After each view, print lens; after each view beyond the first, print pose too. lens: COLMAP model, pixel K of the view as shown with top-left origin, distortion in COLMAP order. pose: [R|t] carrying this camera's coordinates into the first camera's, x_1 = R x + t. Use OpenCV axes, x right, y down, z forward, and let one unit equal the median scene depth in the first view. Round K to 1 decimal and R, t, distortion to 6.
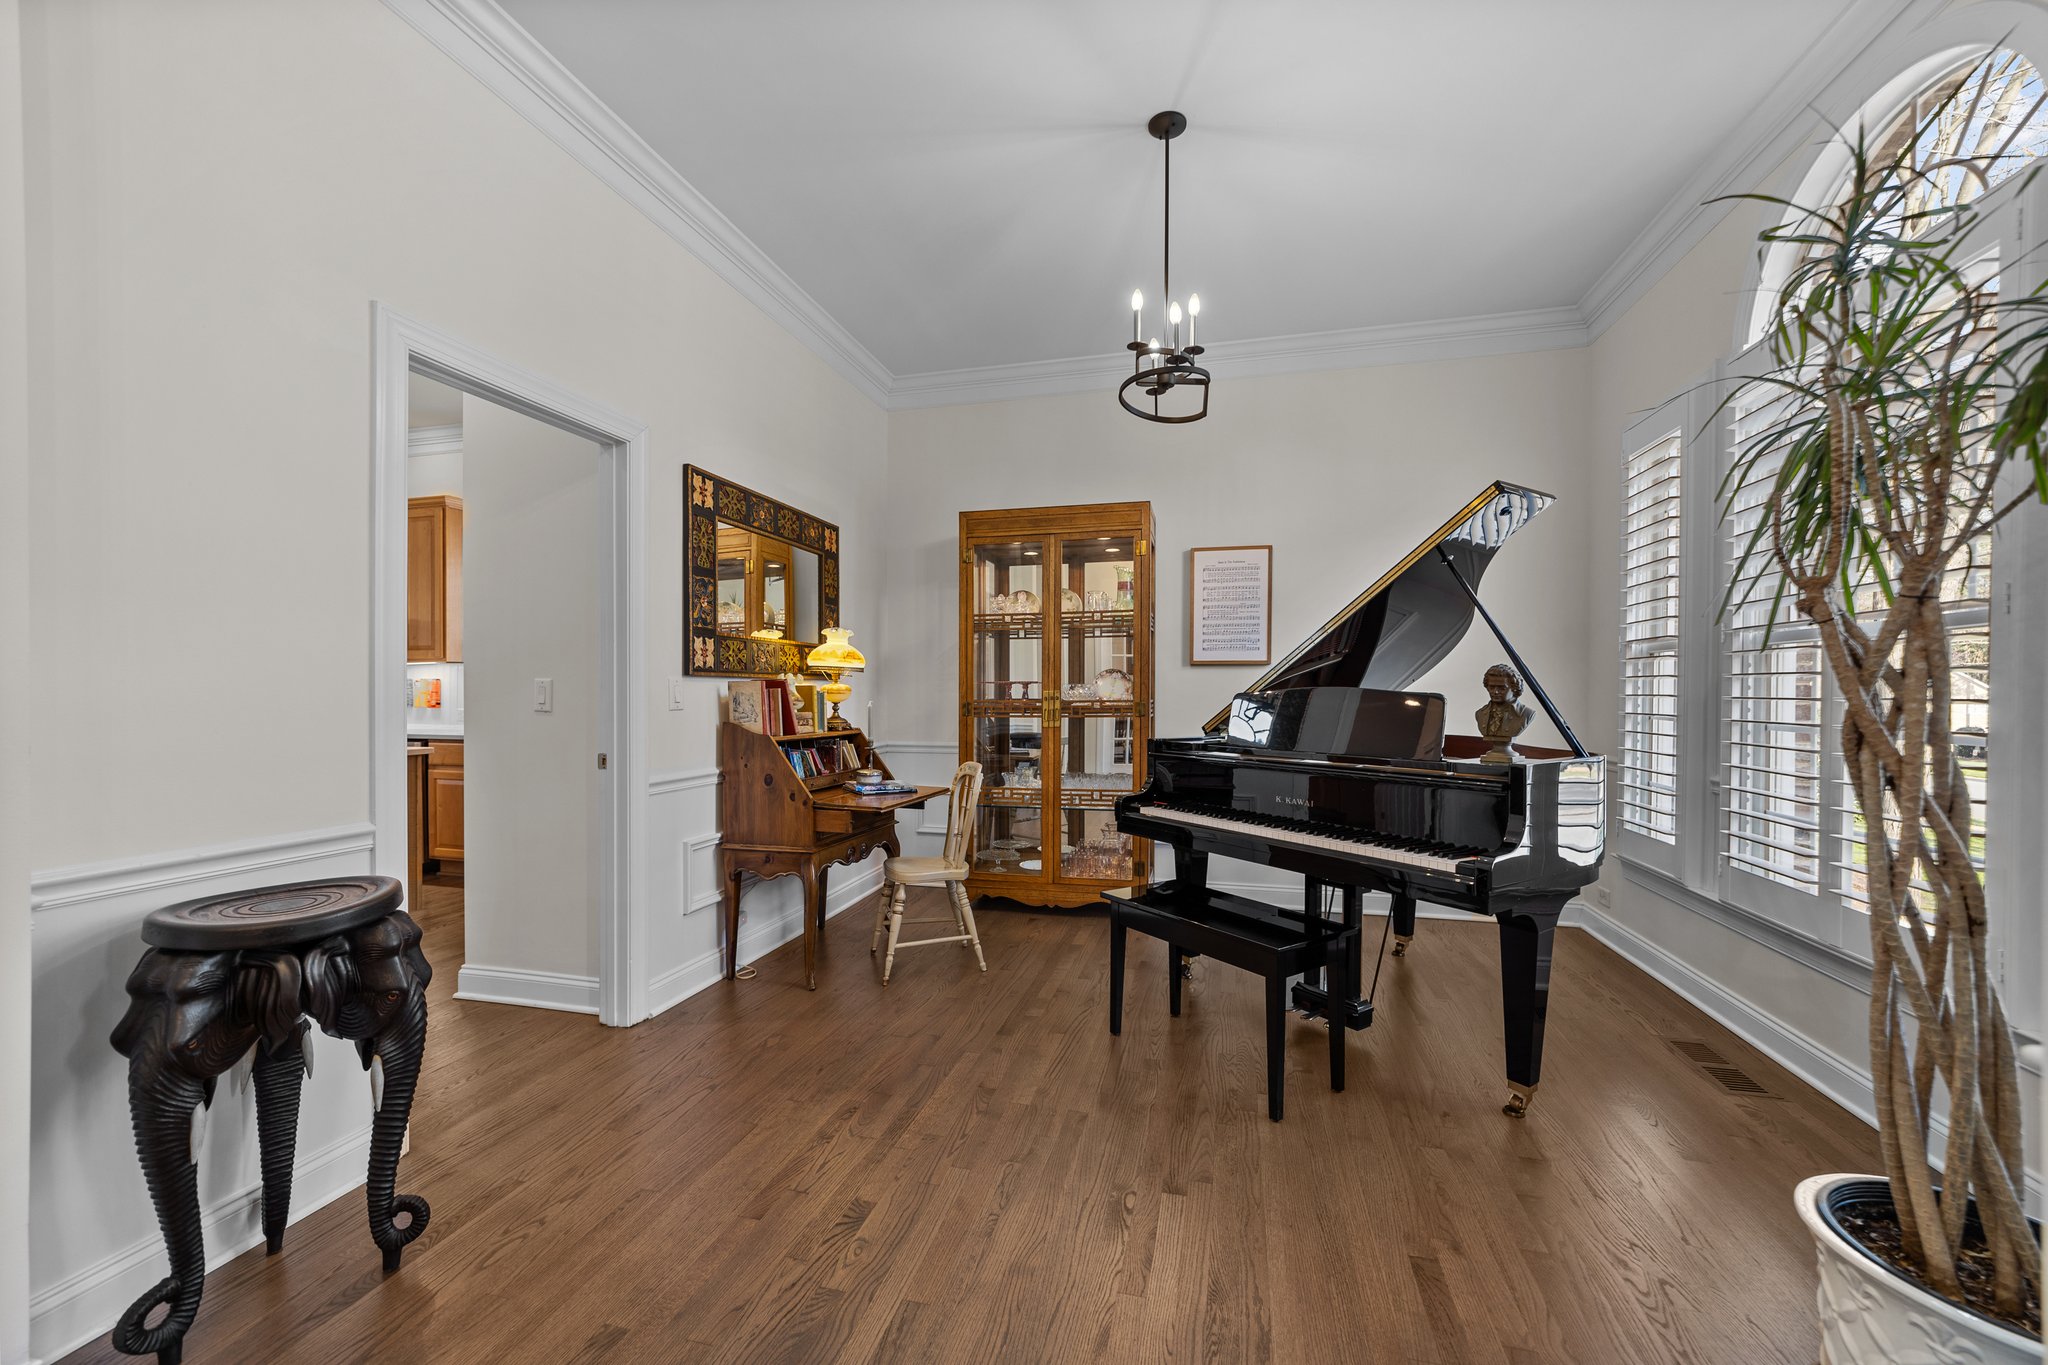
lens RADIAL K [[792.2, 0, 1031.5], [0, 792.2, 692.9], [0, 0, 1]] dist [-0.015027, 0.007552]
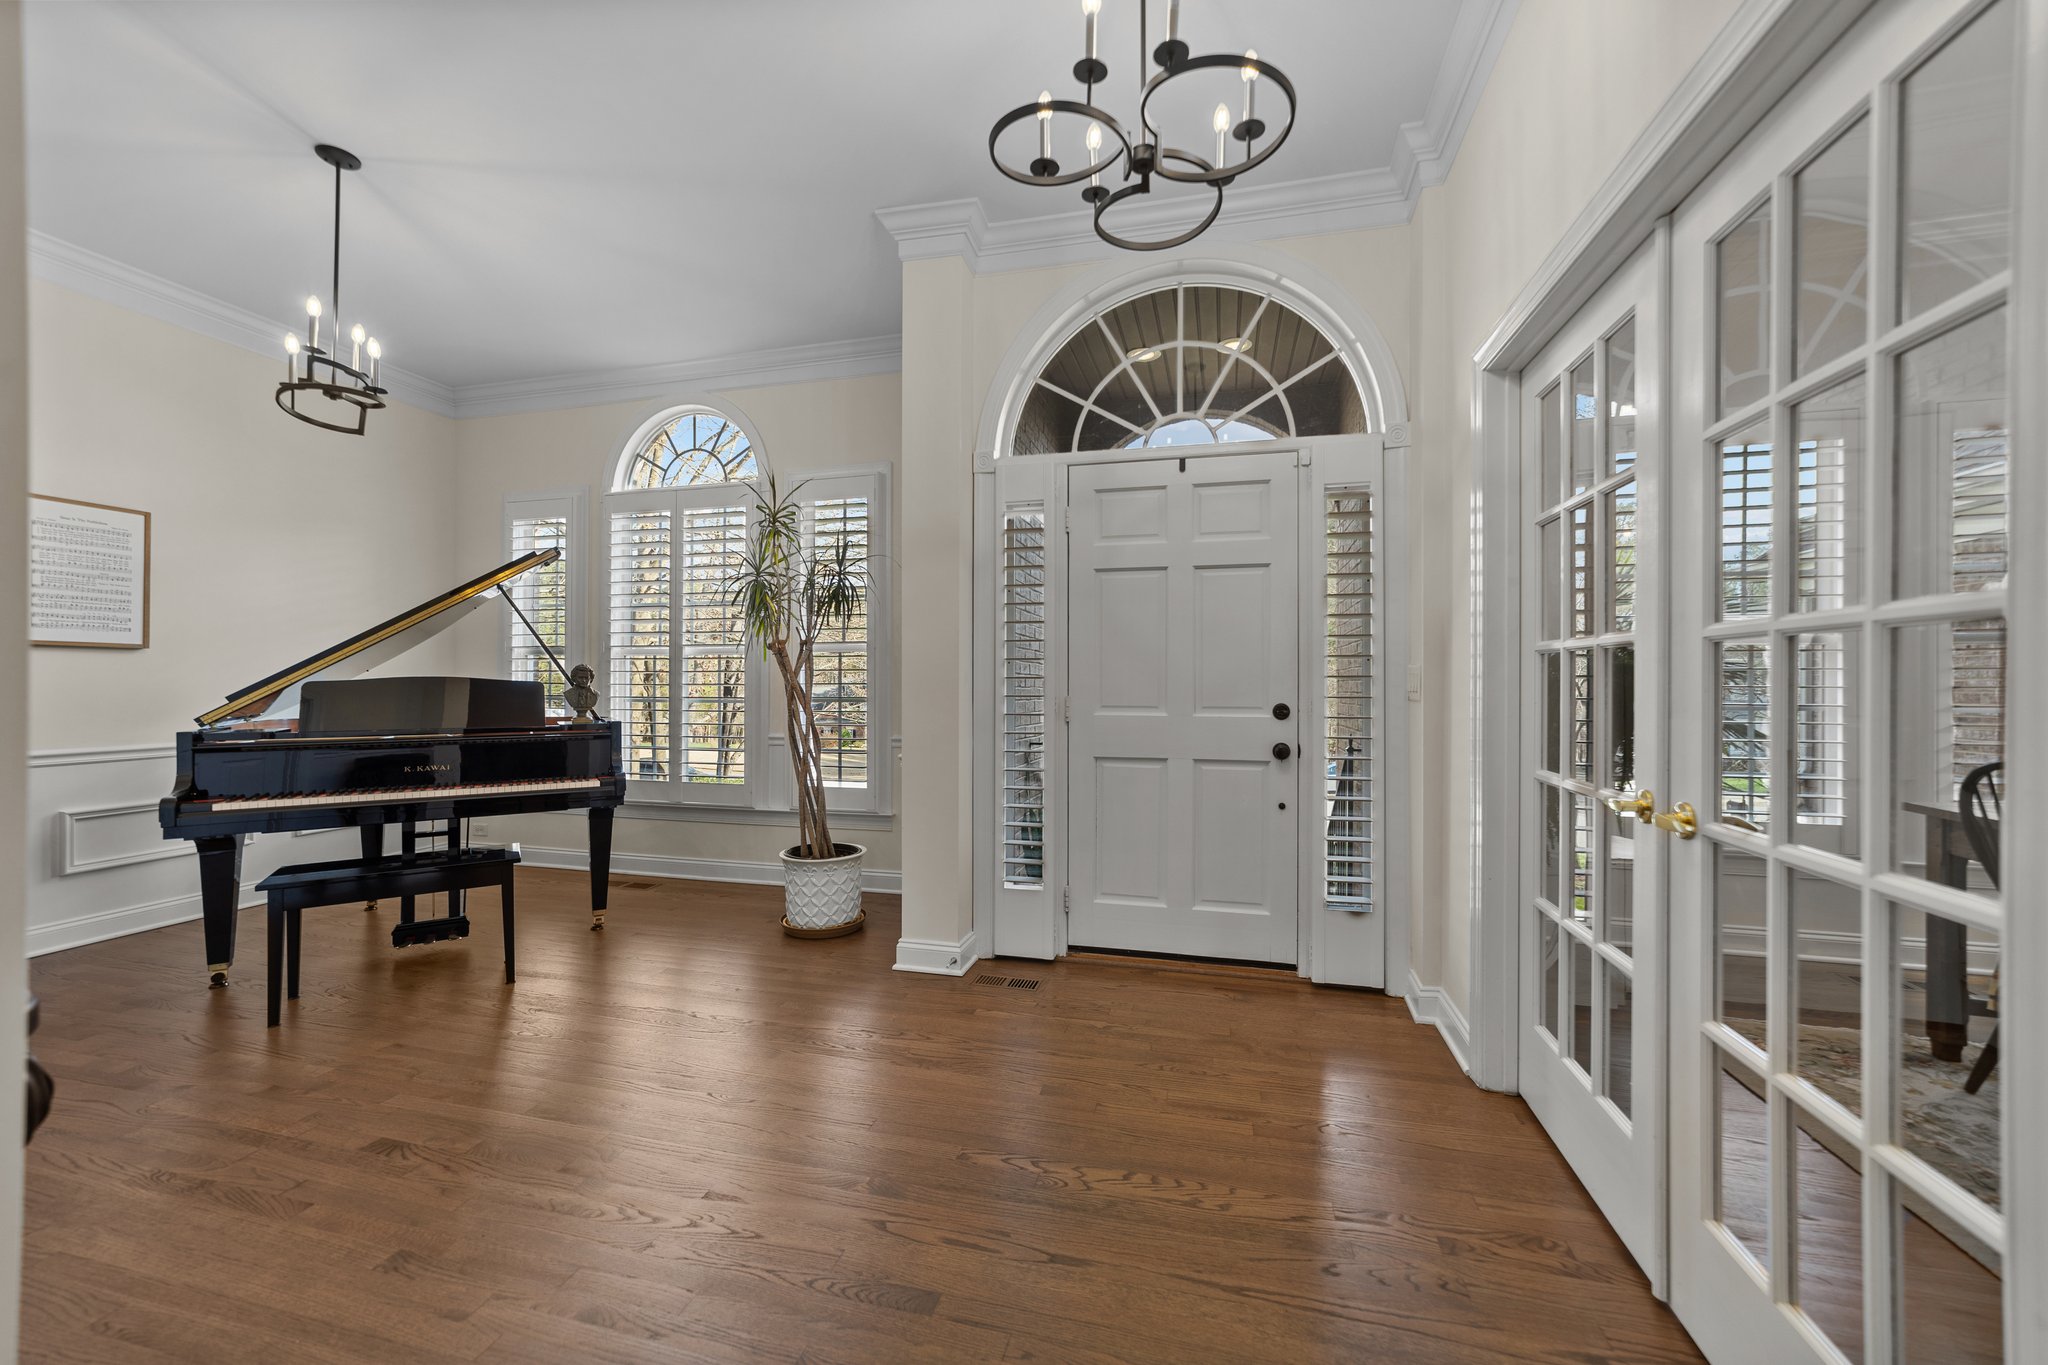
lens RADIAL K [[792.2, 0, 1031.5], [0, 792.2, 692.9], [0, 0, 1]] dist [-0.015027, 0.007552]
pose [[-0.021288, -0.020577, 0.999562, -0.942773], [0.002568, 0.999784, 0.020636, -0.003612], [-0.999770, 0.003006, -0.021230, 0.071503]]
